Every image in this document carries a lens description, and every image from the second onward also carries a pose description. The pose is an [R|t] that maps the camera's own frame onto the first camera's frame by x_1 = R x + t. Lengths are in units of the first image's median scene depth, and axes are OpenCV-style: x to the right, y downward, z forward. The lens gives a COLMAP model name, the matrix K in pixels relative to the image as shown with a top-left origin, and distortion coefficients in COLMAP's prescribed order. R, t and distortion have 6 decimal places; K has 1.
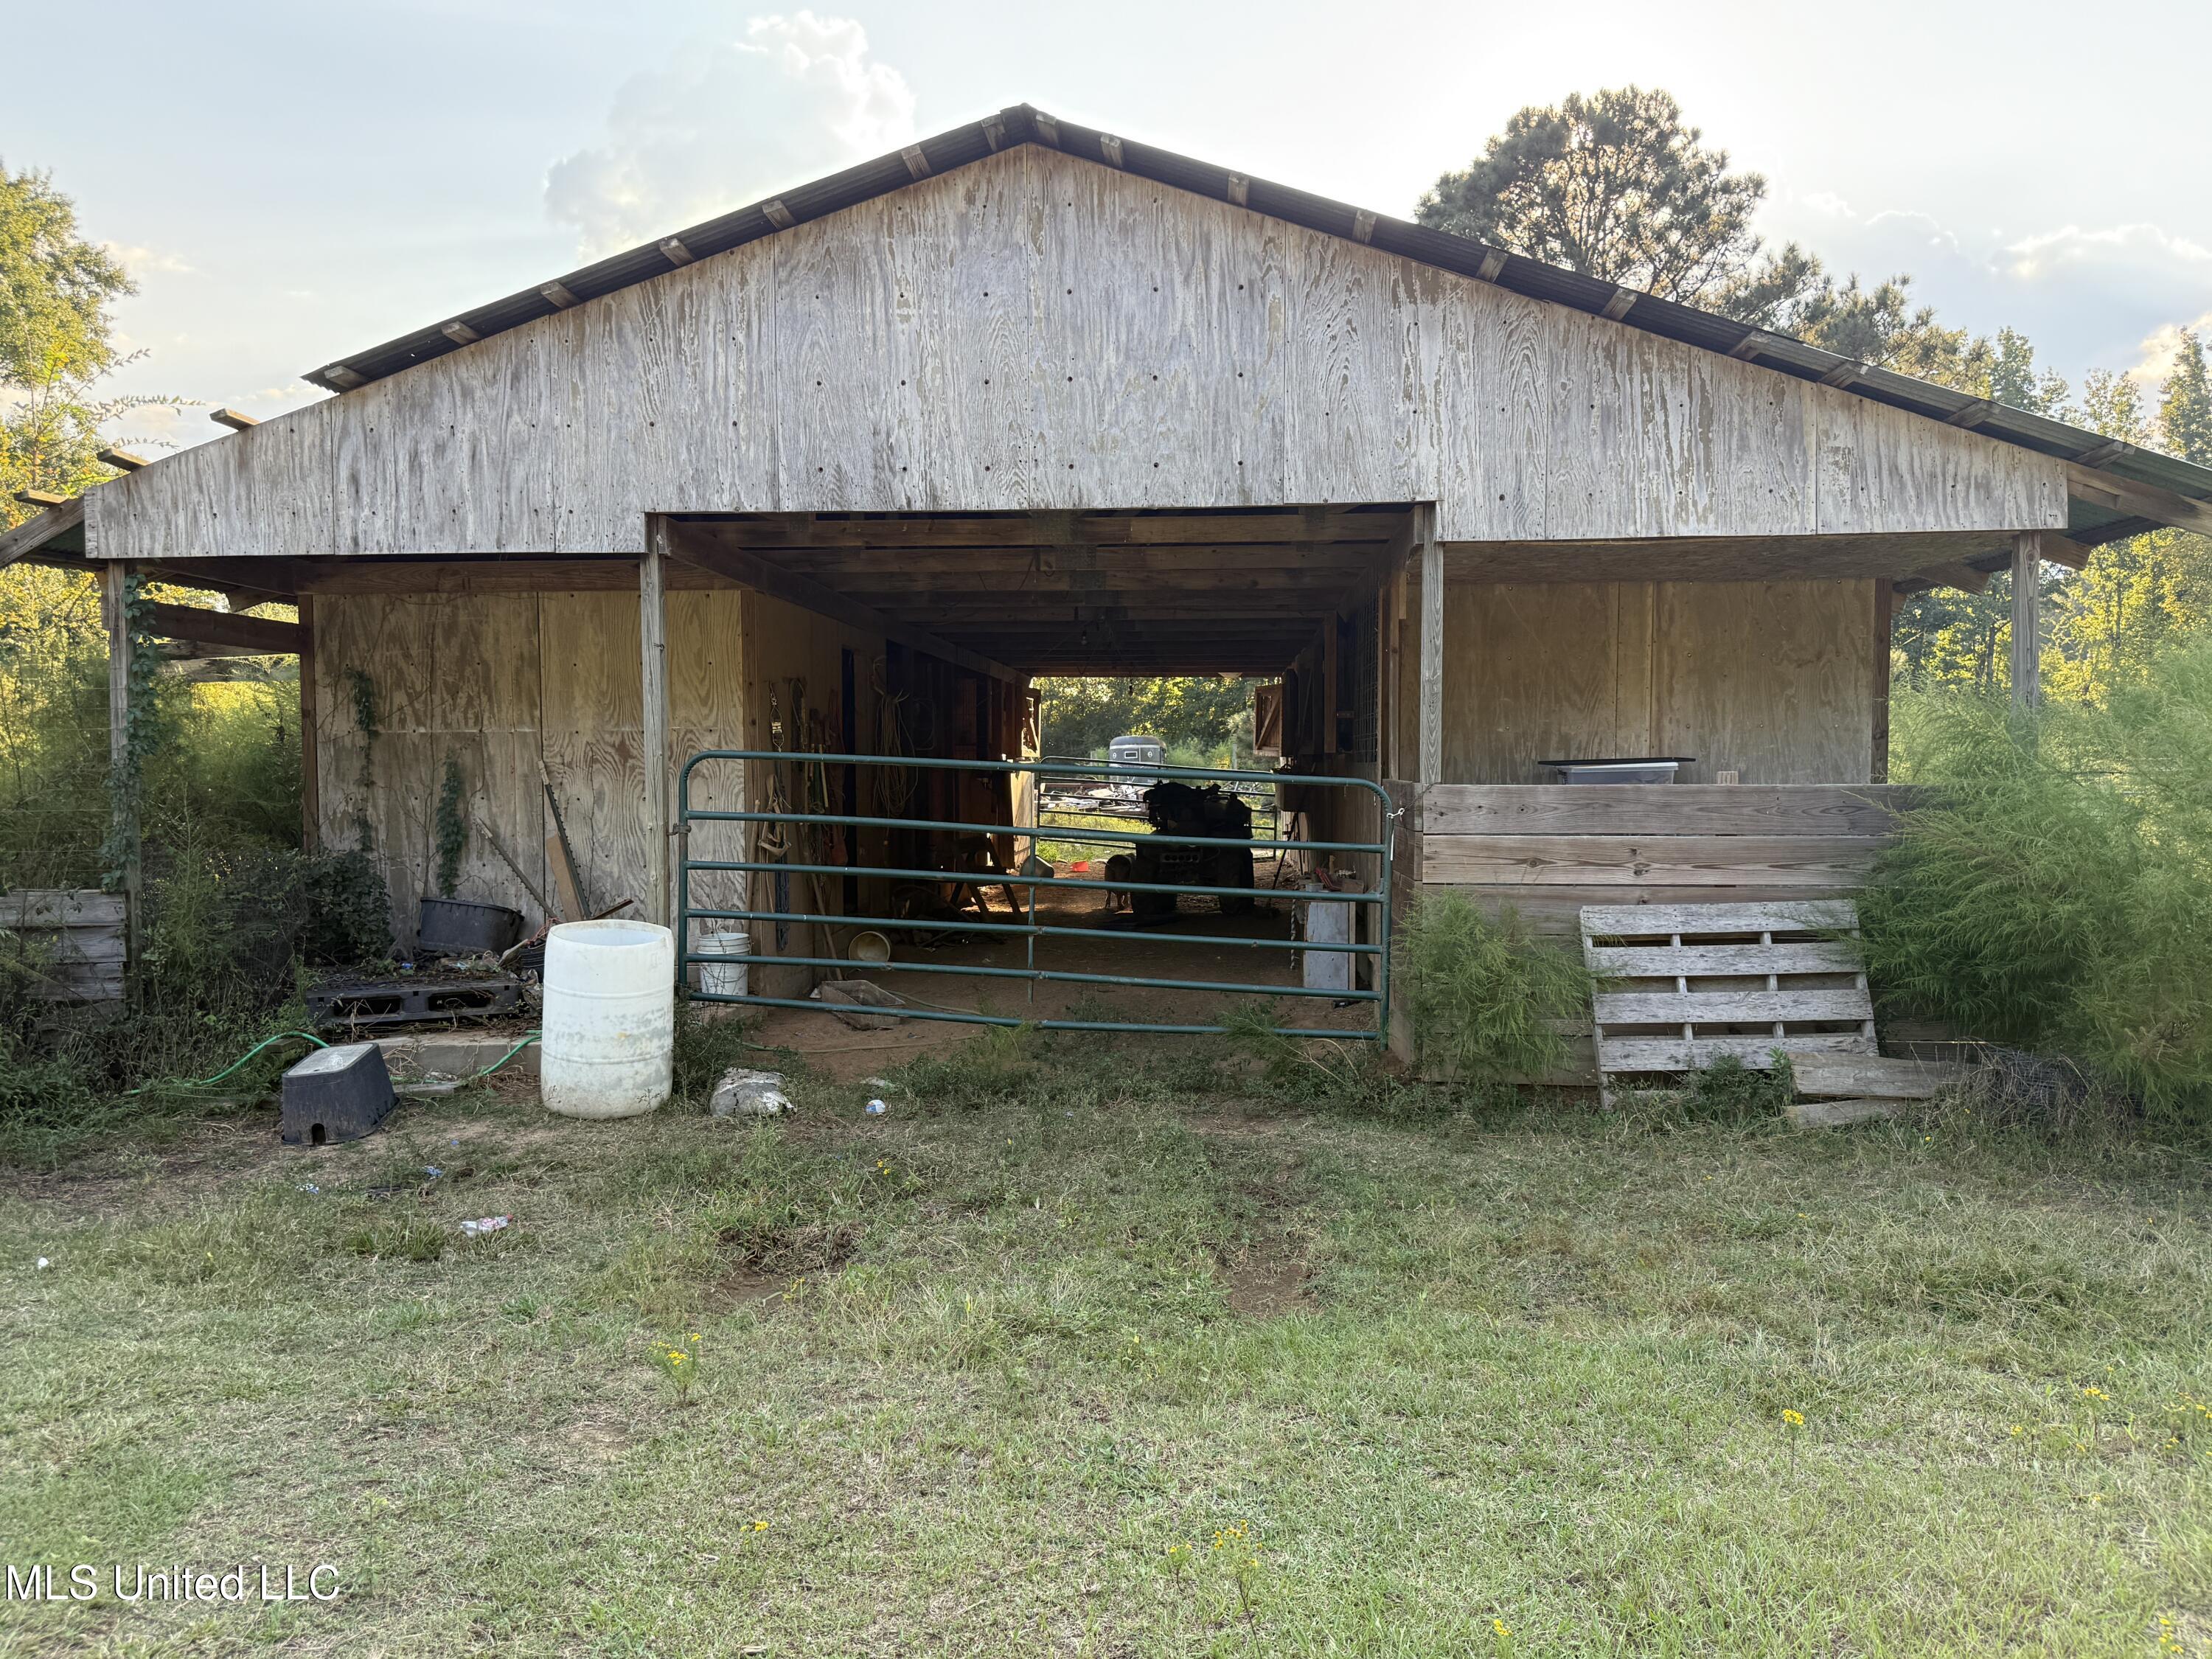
lens RADIAL K [[1677.0, 0, 1047.0], [0, 1677.0, 814.0], [0, 0, 1]] dist [0.114232, -0.248897]
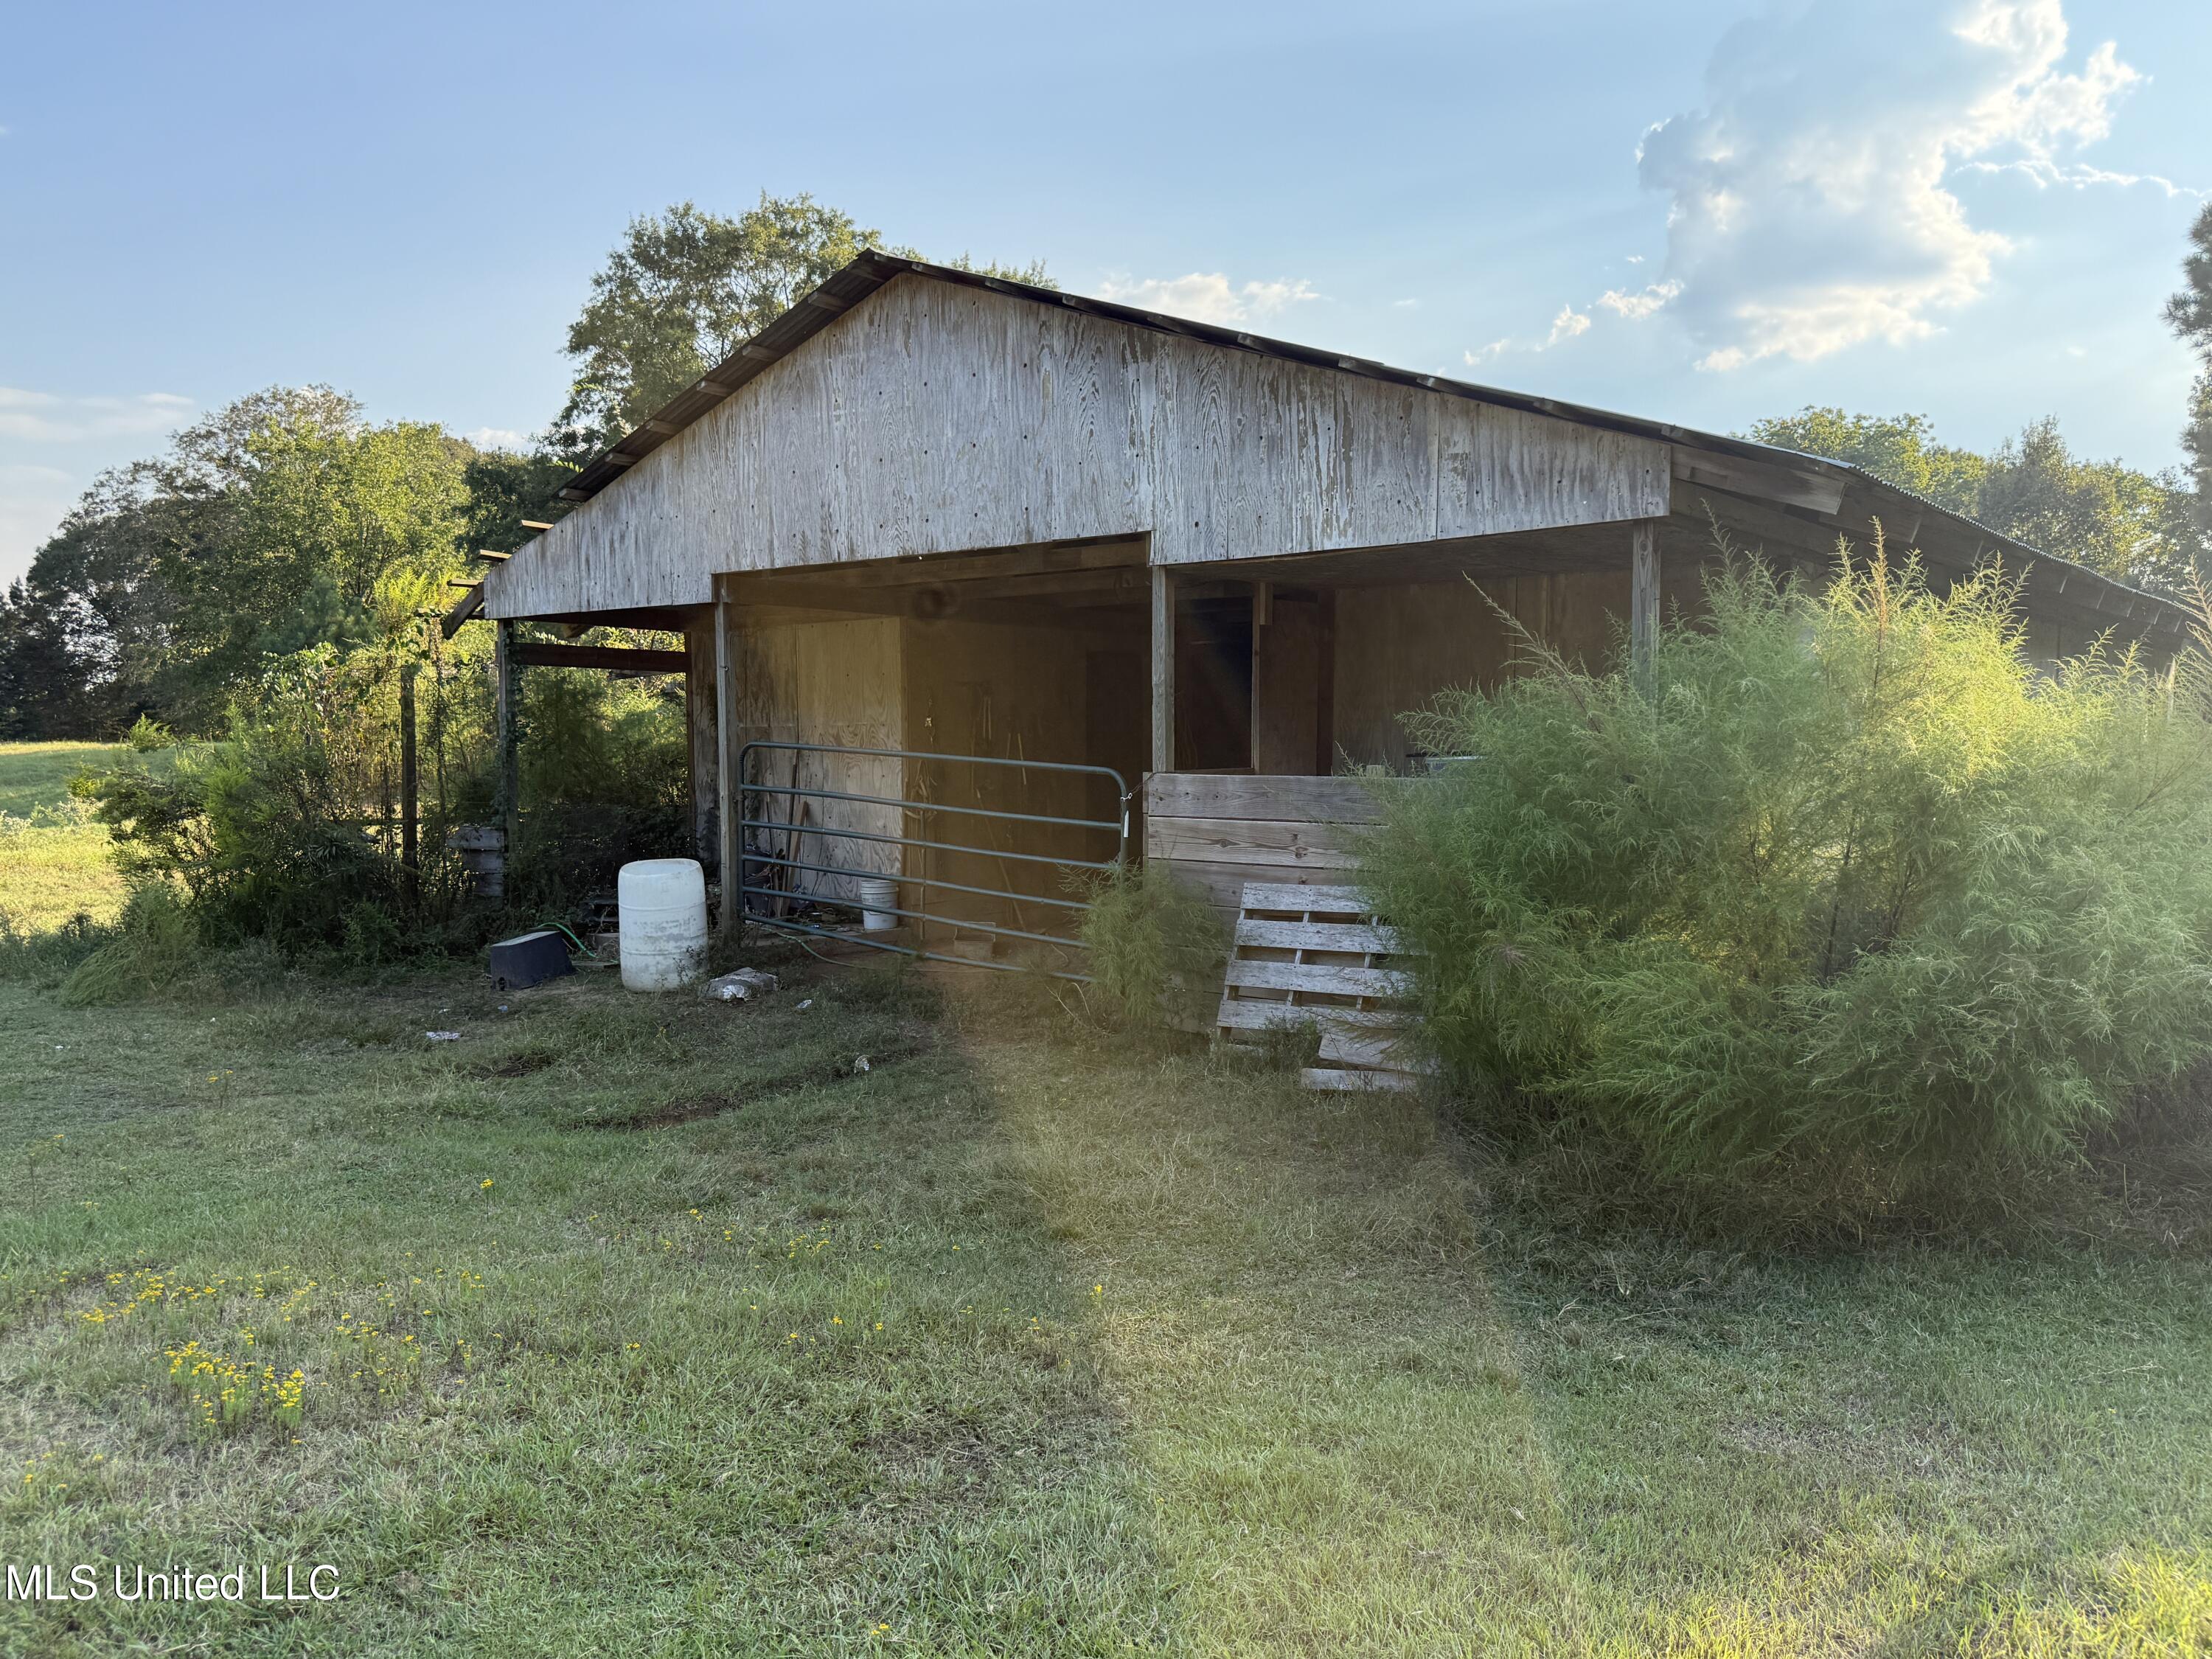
lens RADIAL K [[1666.8, 0, 1106.0], [0, 1666.8, 829.5], [0, 0, 1]] dist [0.110956, -0.245418]
pose [[0.820812, 0.033030, -0.570243, 0.871991], [-0.018089, 0.999329, 0.031846, -0.015054], [0.570912, -0.015825, 0.820859, 0.029736]]
